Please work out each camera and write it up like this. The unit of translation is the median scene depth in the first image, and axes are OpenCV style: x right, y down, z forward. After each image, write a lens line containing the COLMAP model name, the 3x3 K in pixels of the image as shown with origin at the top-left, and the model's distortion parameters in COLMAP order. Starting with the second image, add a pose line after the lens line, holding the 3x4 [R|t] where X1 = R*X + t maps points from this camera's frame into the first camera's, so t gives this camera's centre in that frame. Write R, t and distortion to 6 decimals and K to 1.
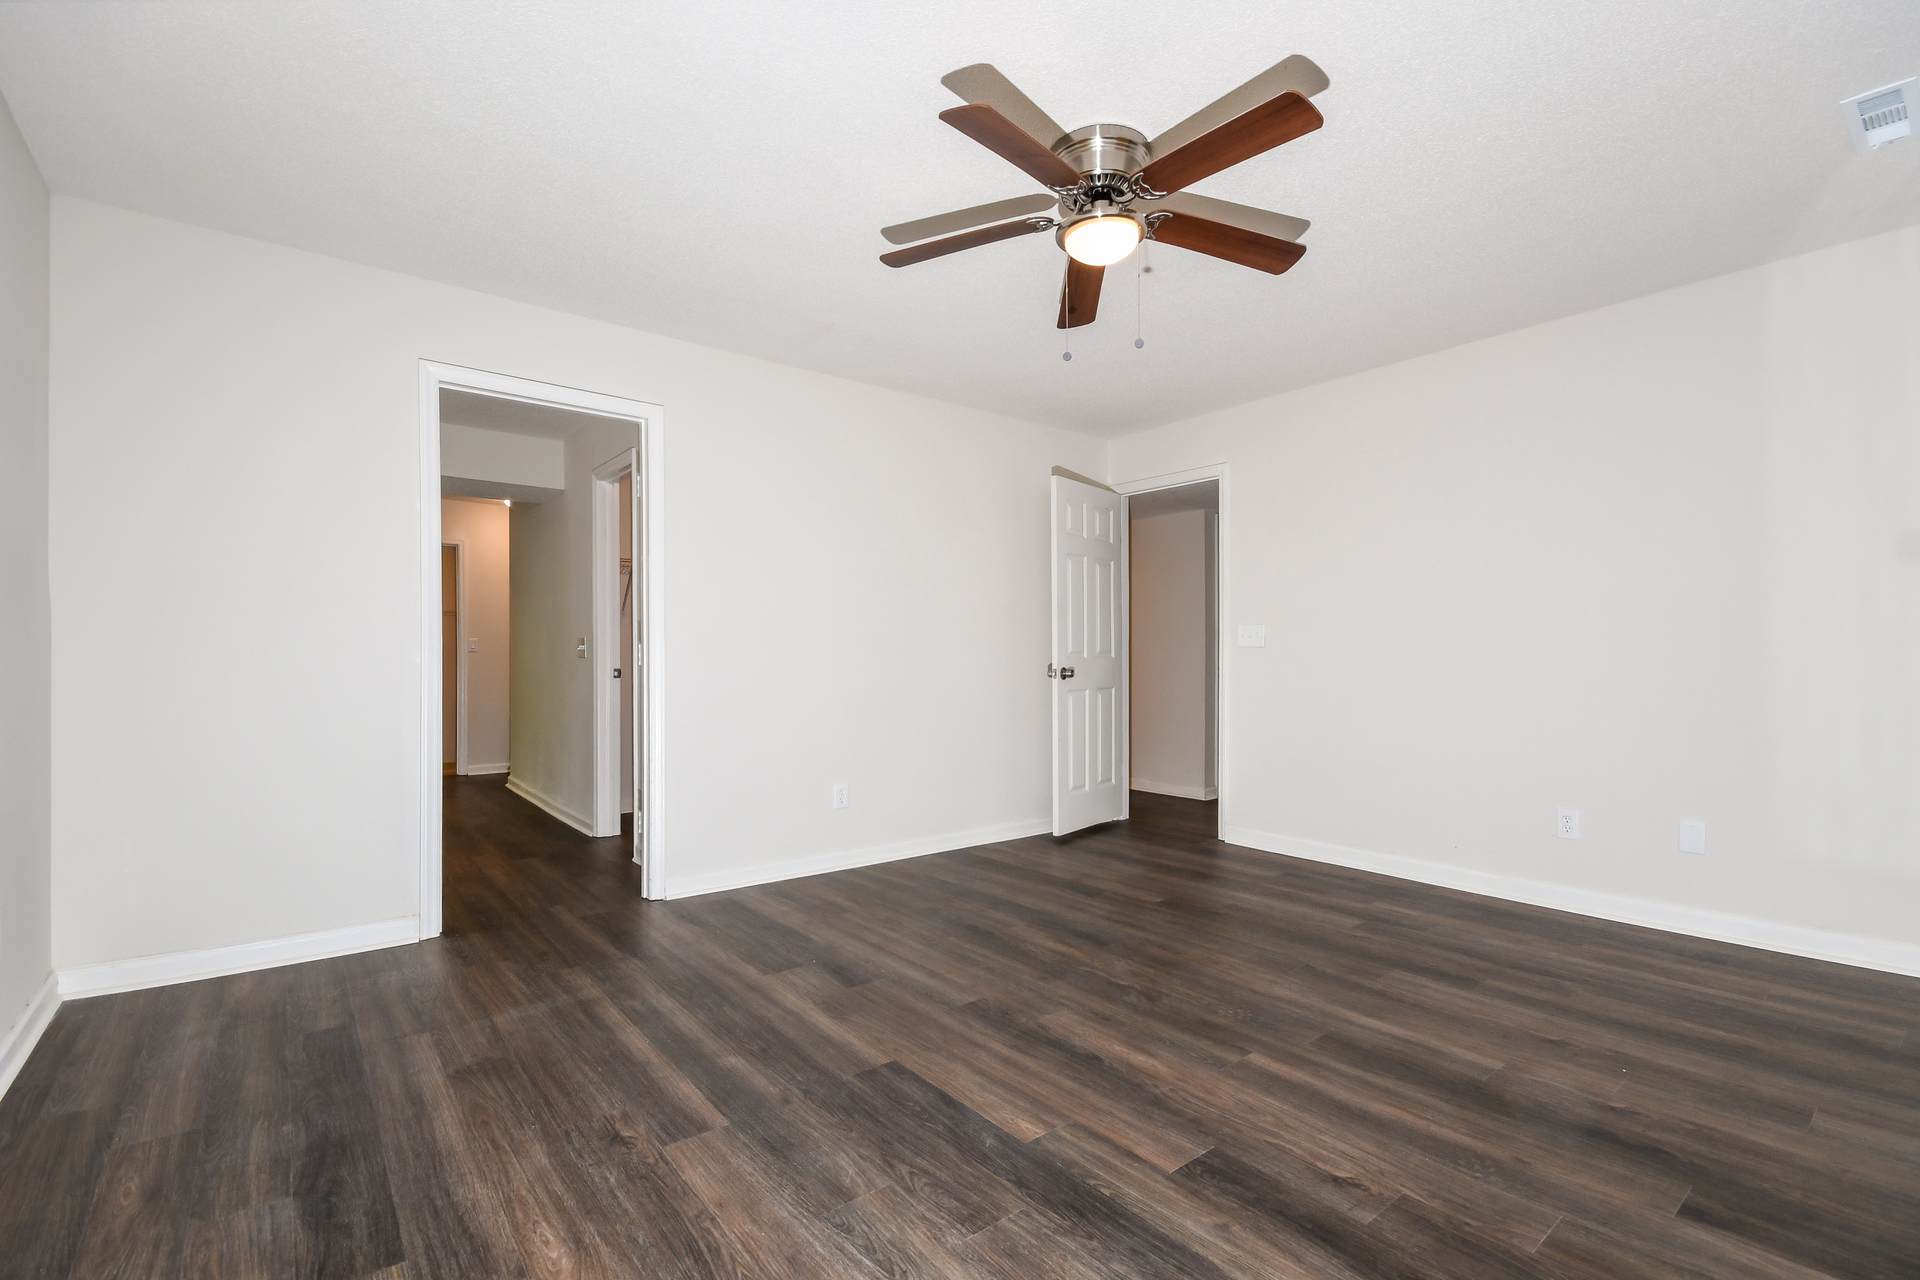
lens RADIAL K [[867.7, 0, 962.6], [0, 867.7, 662.9], [0, 0, 1]] dist [-0.000535, -0.000116]
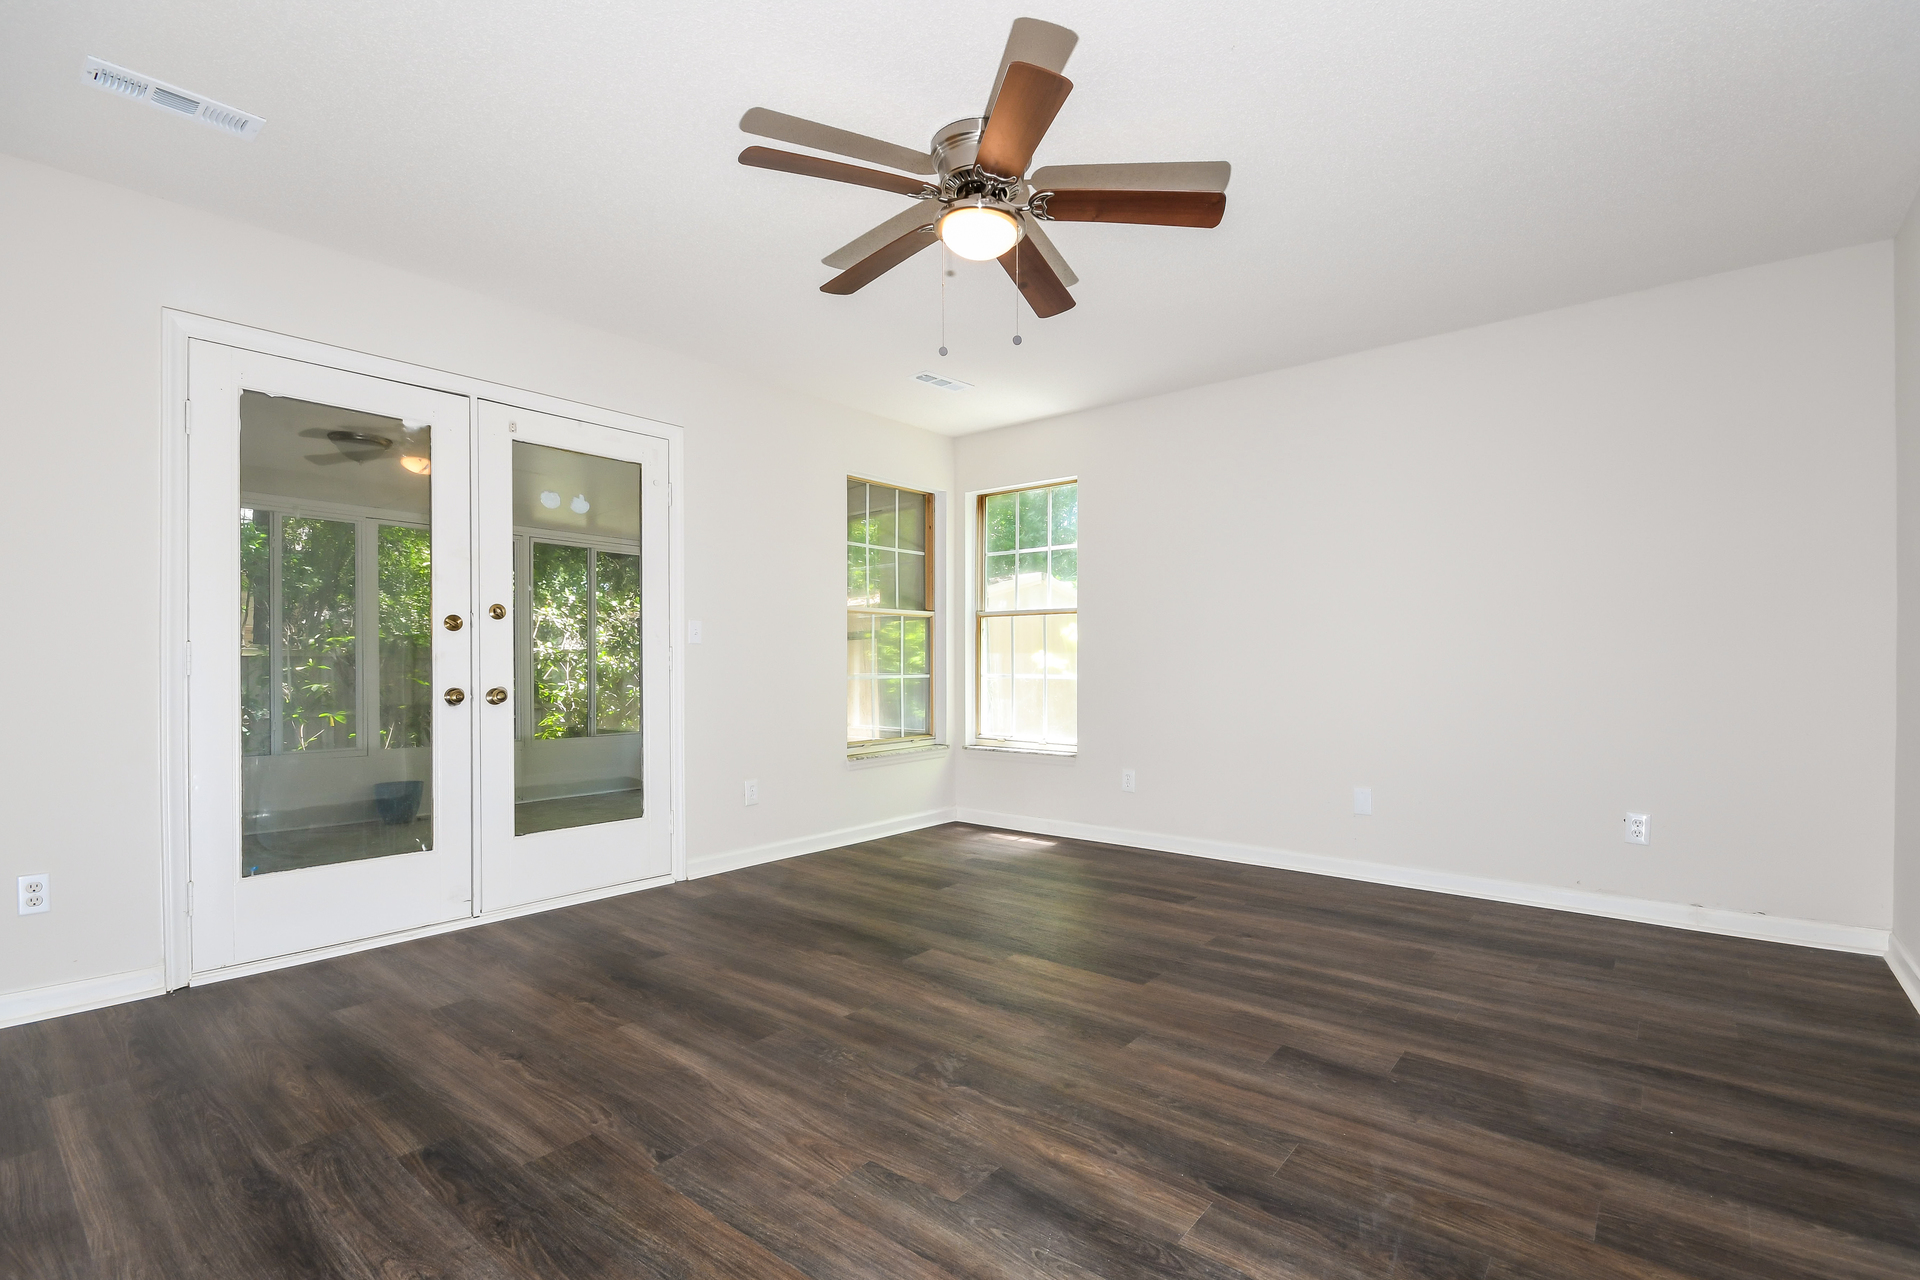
lens RADIAL K [[867.7, 0, 962.6], [0, 867.7, 662.9], [0, 0, 1]] dist [-0.000535, -0.000116]
pose [[-0.980829, 0.002577, -0.194851, 0.363214], [0.003261, 0.999990, -0.003191, 0.007277], [0.194841, -0.003765, -0.980828, 1.914177]]
